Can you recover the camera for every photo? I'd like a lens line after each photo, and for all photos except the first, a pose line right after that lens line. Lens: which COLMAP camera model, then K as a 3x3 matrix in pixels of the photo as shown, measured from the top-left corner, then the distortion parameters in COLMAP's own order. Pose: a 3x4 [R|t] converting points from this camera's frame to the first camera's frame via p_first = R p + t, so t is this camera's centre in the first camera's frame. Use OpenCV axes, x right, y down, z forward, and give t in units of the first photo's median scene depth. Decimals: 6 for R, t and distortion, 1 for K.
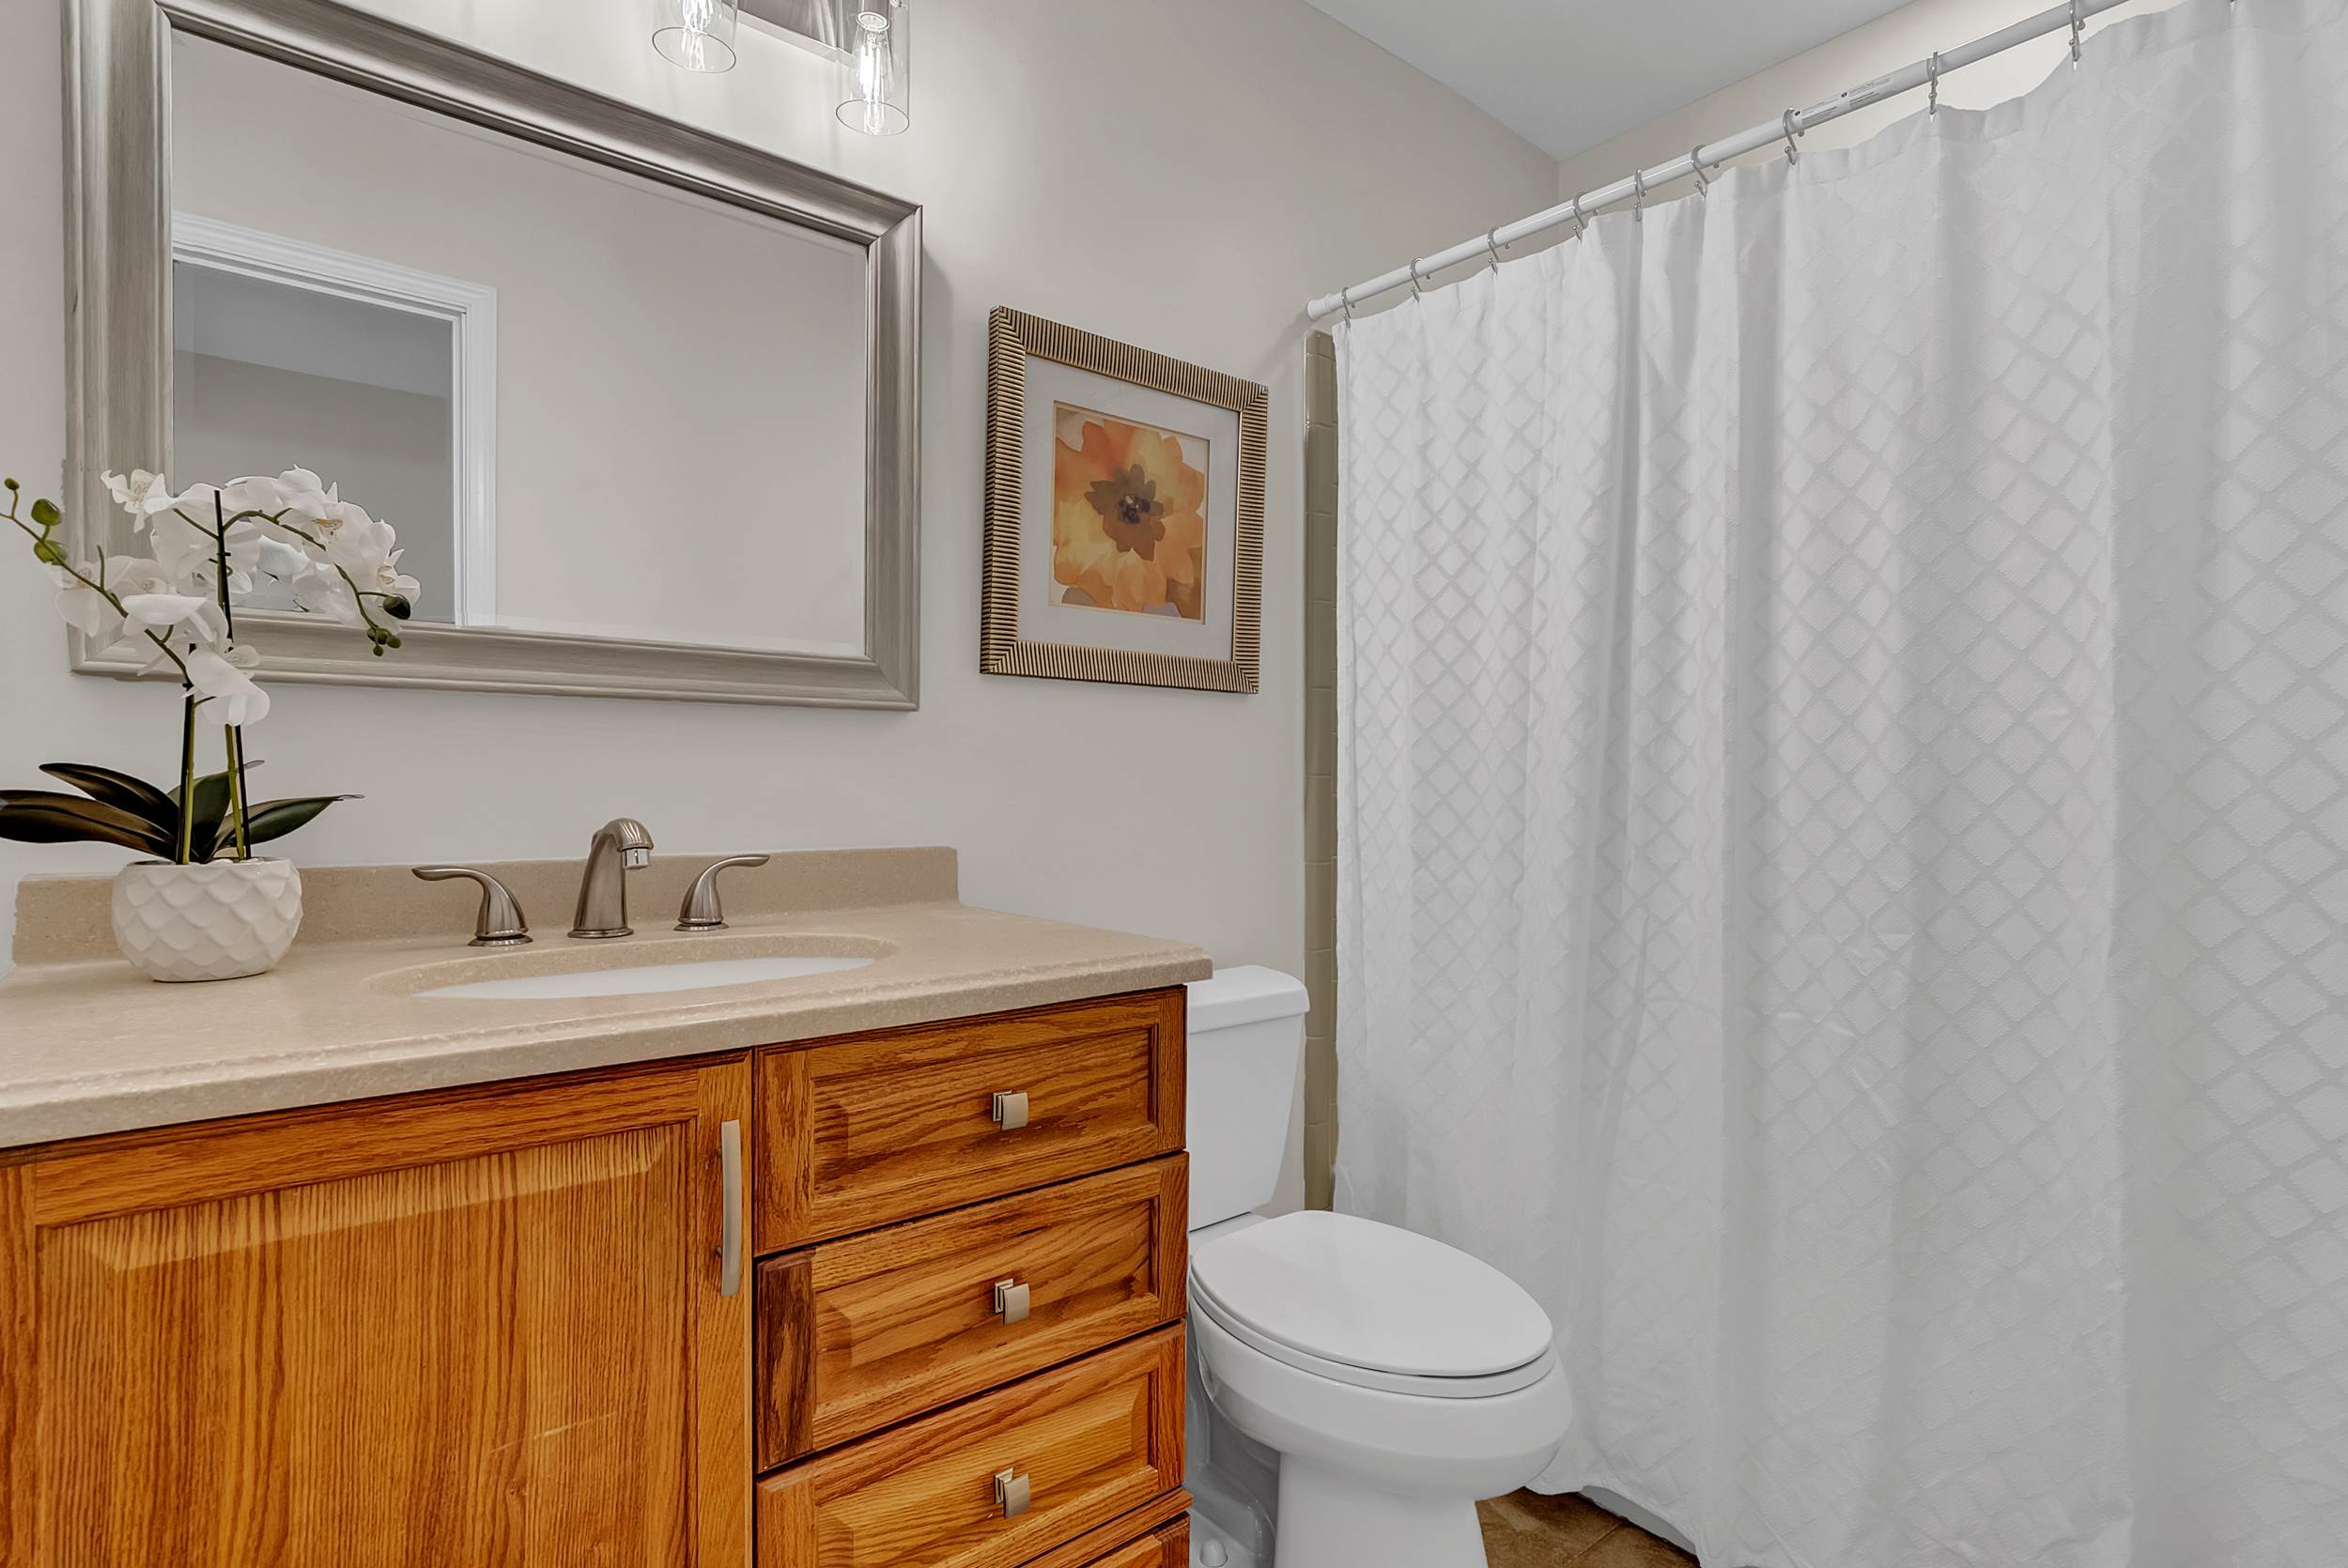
lens RADIAL K [[1133.3, 0, 1174.9], [0, 1133.3, 787.2], [0, 0, 1]] dist [-0.012564, 0.005535]
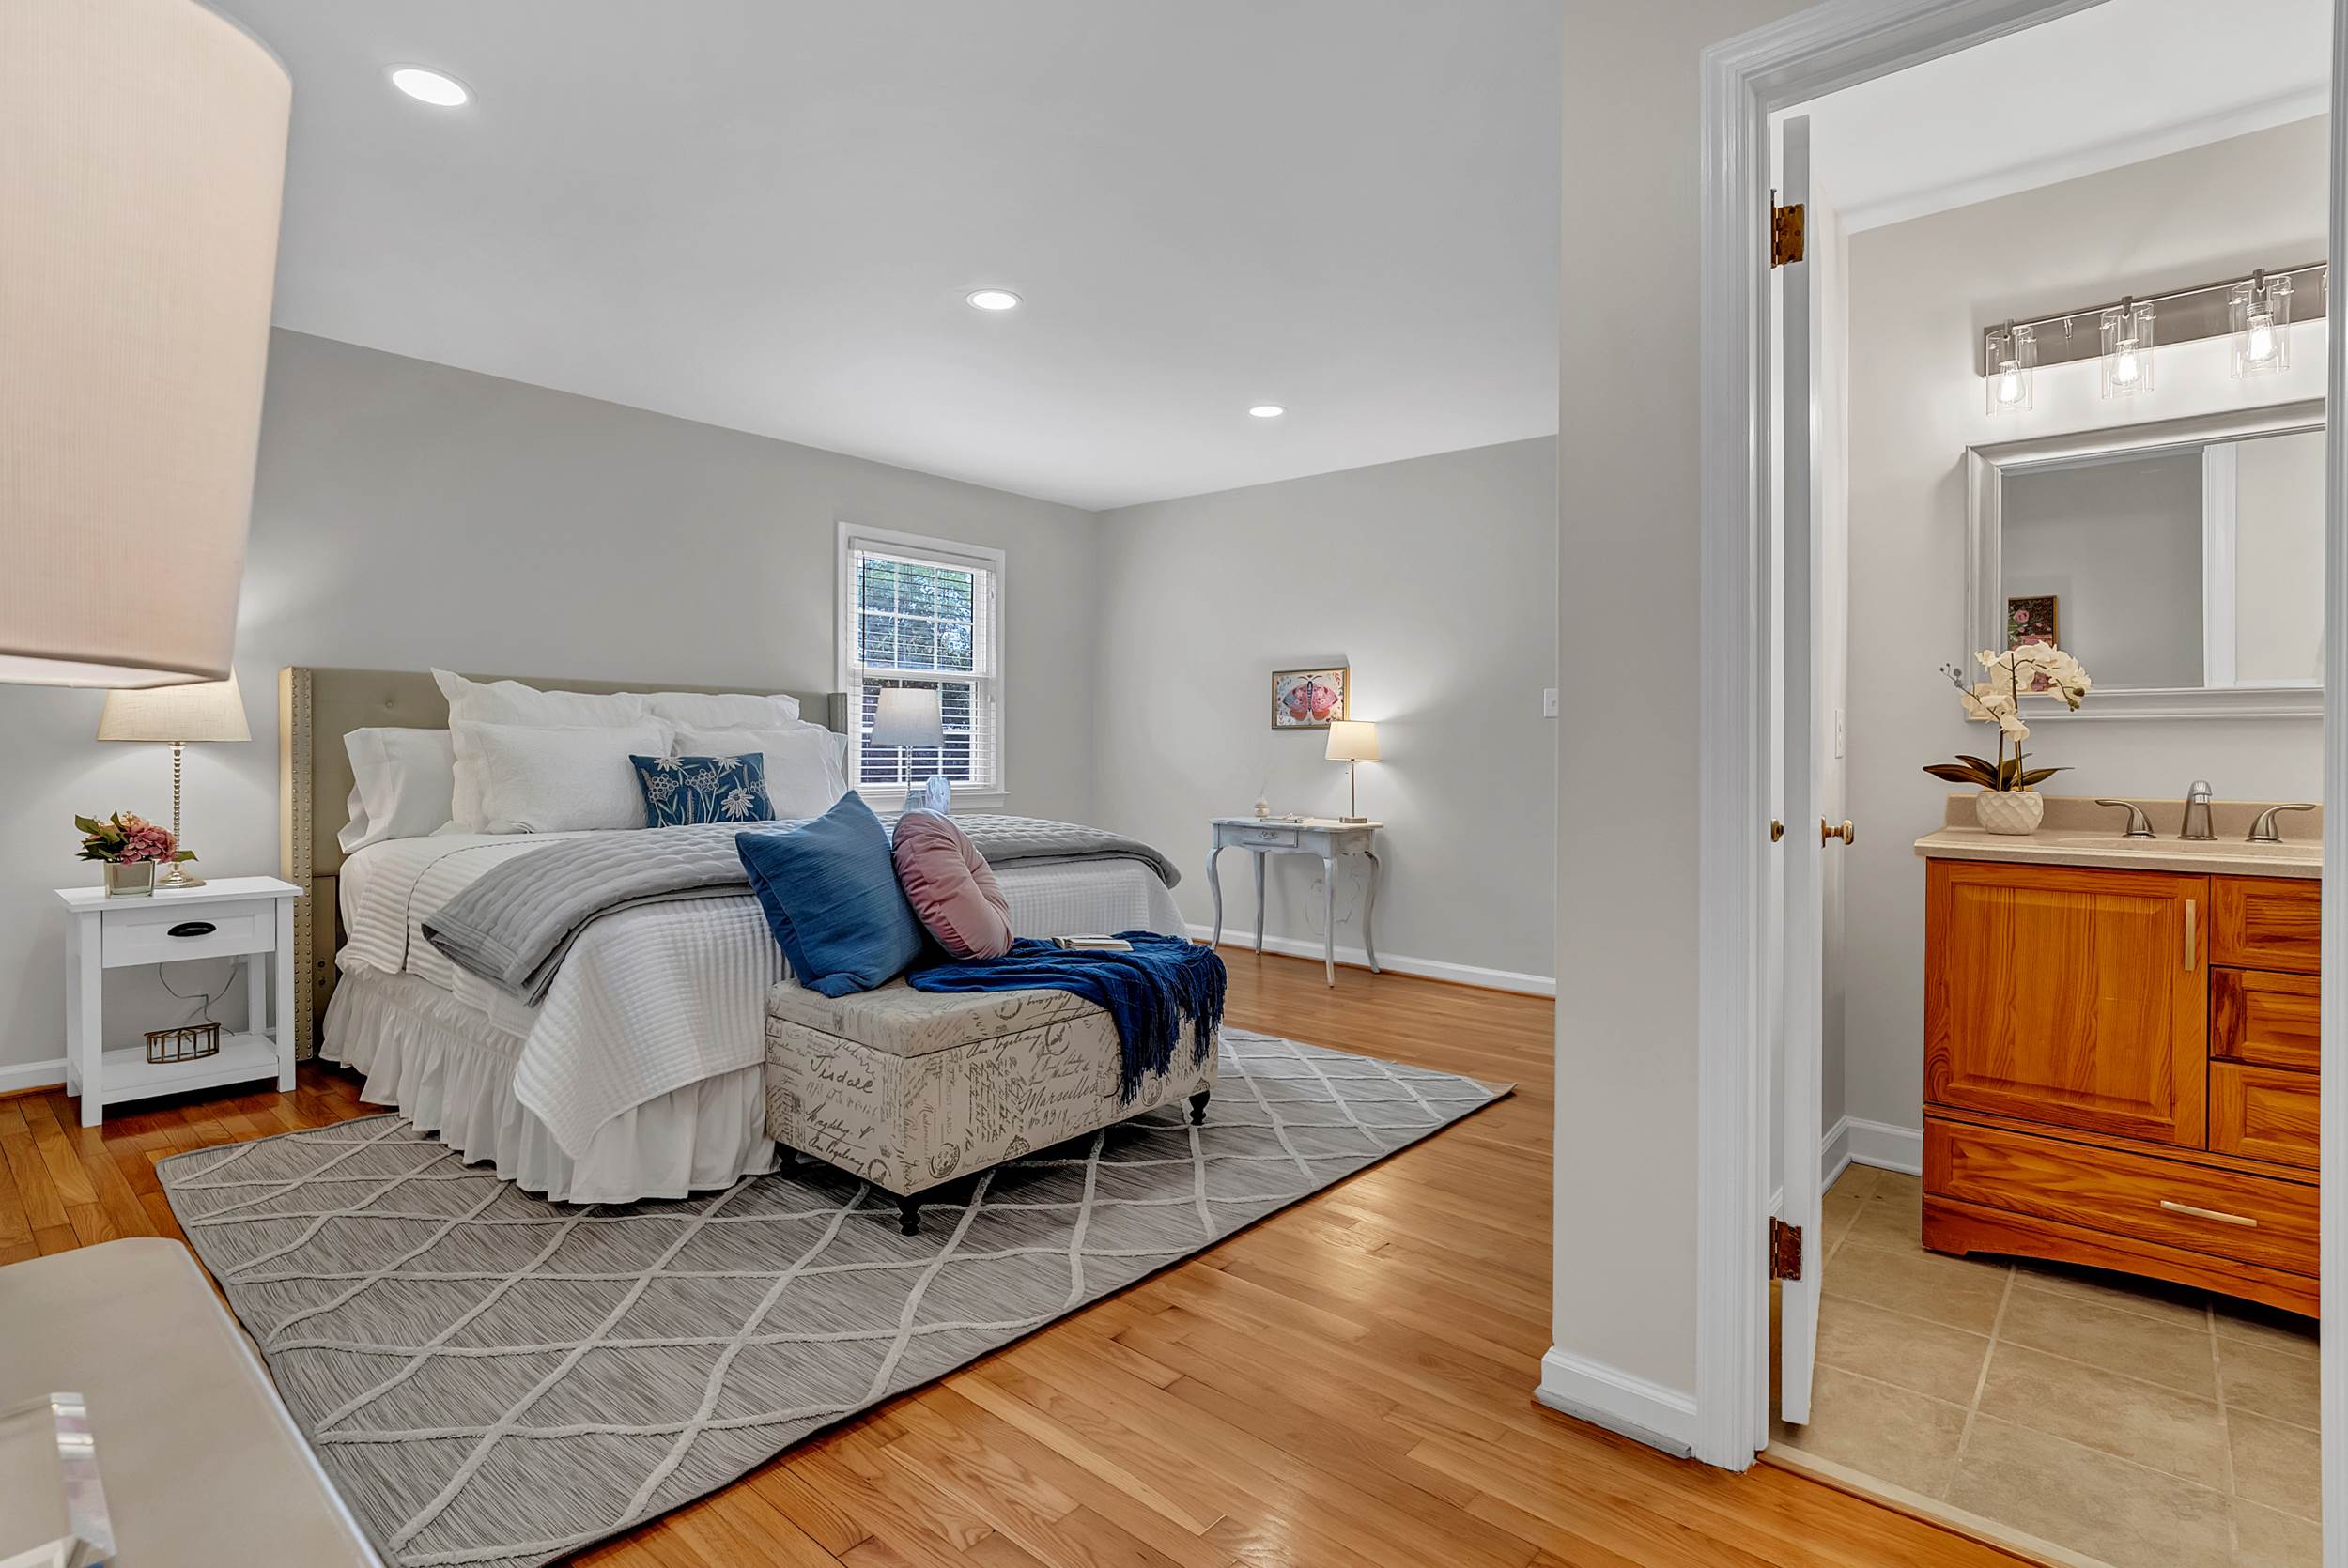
lens RADIAL K [[1133.3, 0, 1175.8], [0, 1133.3, 767.7], [0, 0, 1]] dist [-0.012564, 0.005535]
pose [[0.166246, 0.008365, -0.986049, 1.533118], [-0.002212, 0.999965, 0.008111, -0.009497], [0.986082, 0.000833, 0.166258, -1.473507]]
